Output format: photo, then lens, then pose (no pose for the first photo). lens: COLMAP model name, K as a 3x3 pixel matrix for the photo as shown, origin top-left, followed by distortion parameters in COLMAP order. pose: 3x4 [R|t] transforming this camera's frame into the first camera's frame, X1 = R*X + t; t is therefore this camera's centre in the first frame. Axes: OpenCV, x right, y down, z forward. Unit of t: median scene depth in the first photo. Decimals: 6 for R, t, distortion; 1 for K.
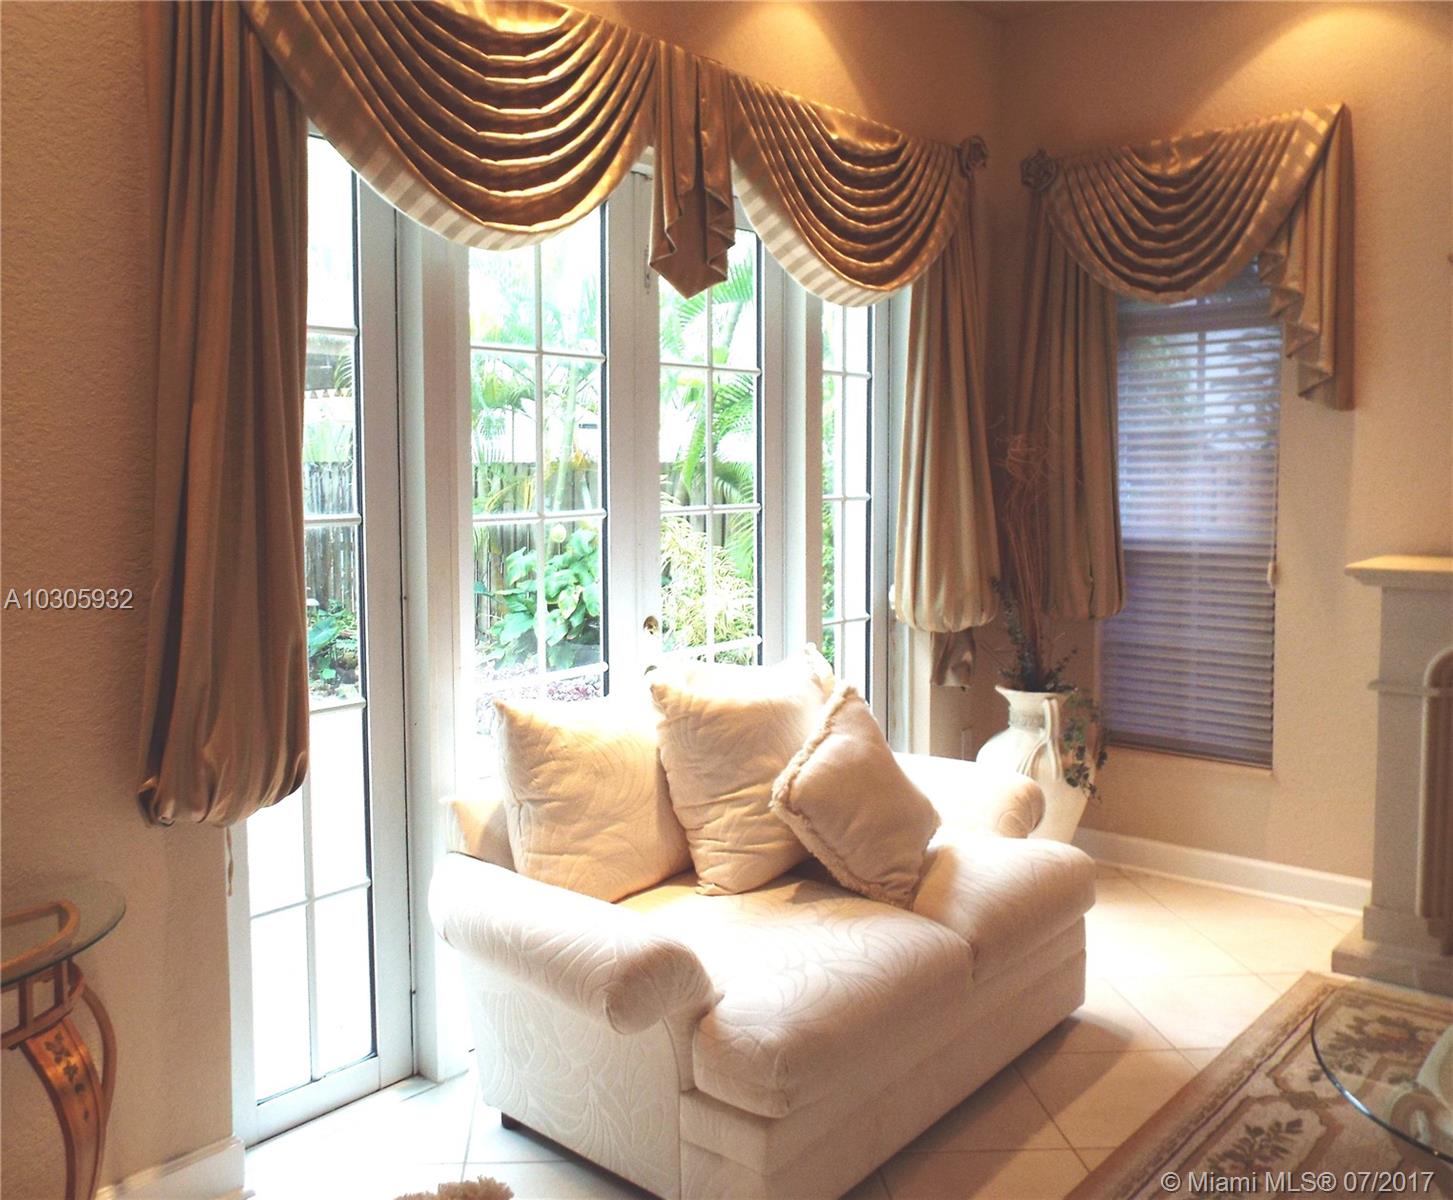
lens RADIAL K [[1068.4, 0, 622.7], [0, 1068.4, 533.7], [0, 0, 1]] dist [-0.015969, 0.011339]
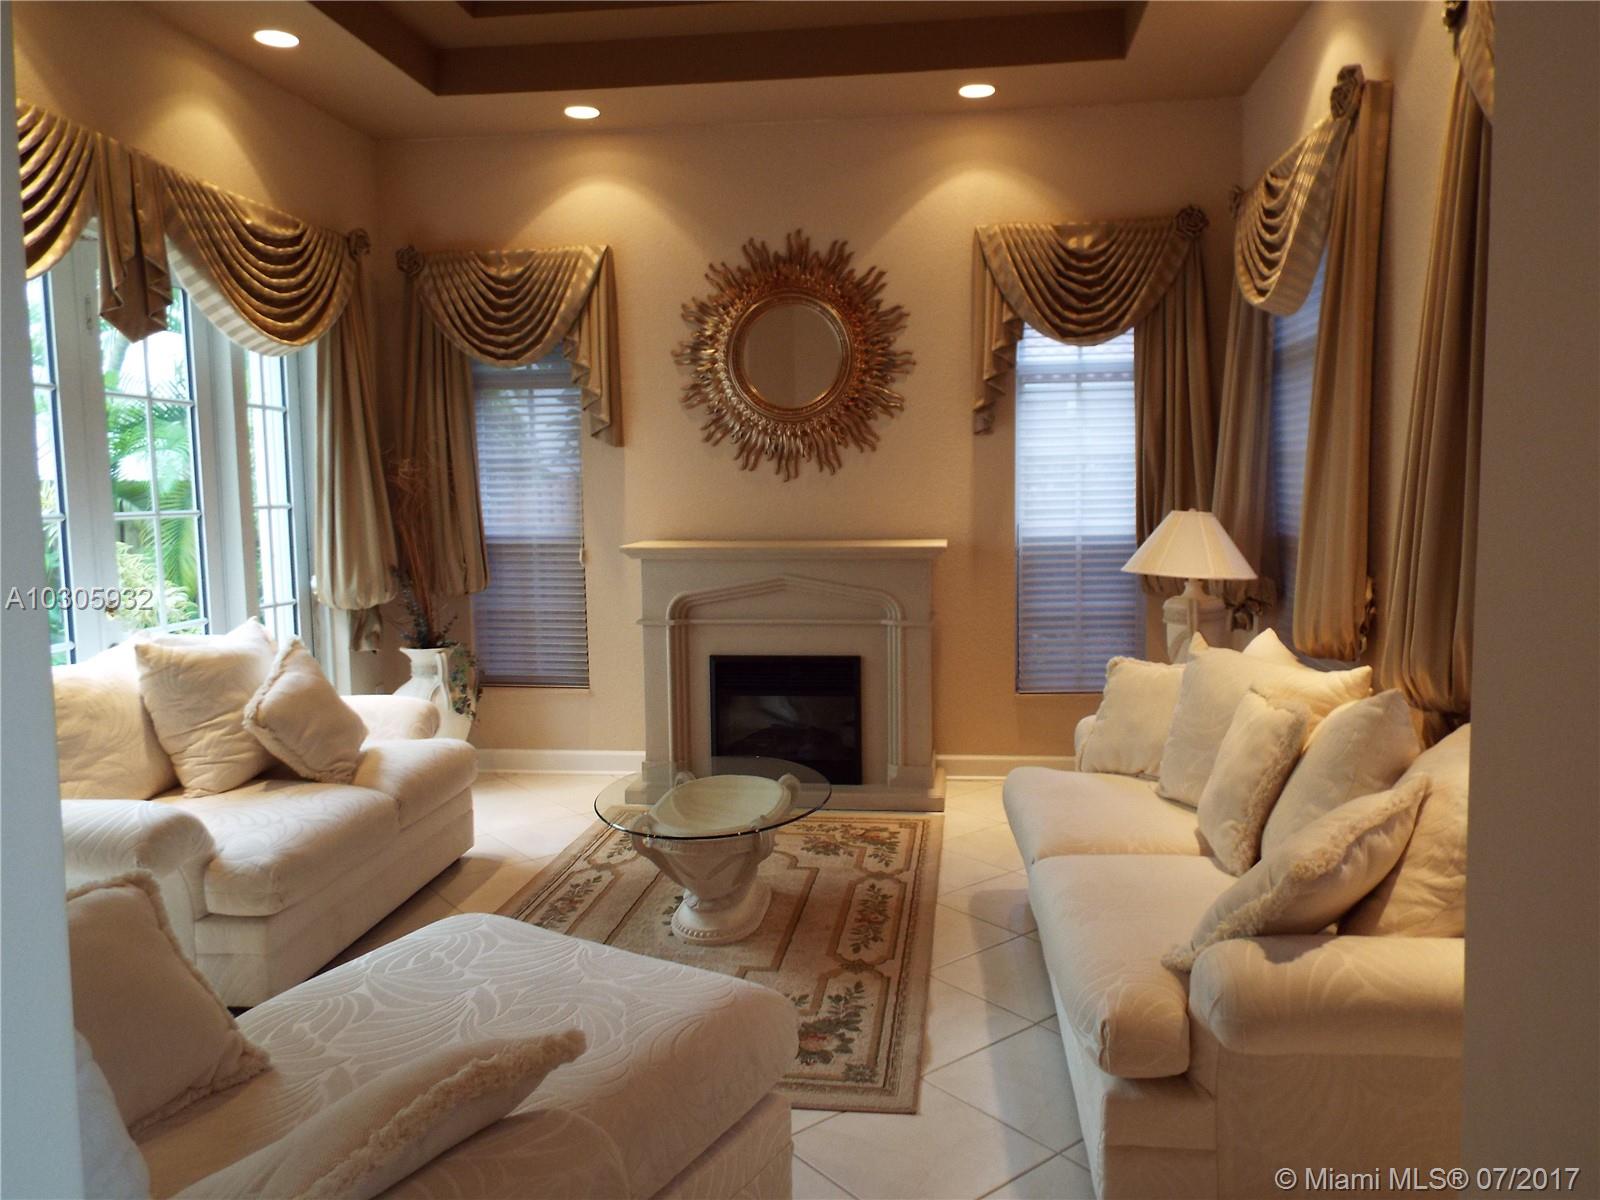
lens RADIAL K [[1177.5, 0, 837.0], [0, 1177.5, 595.9], [0, 0, 1]] dist [-0.000922, 0.050487]
pose [[0.758852, -0.056681, 0.648792, -0.202514], [0.042166, 0.998391, 0.037904, 0.049224], [-0.649897, -0.001407, 0.760021, -0.513406]]
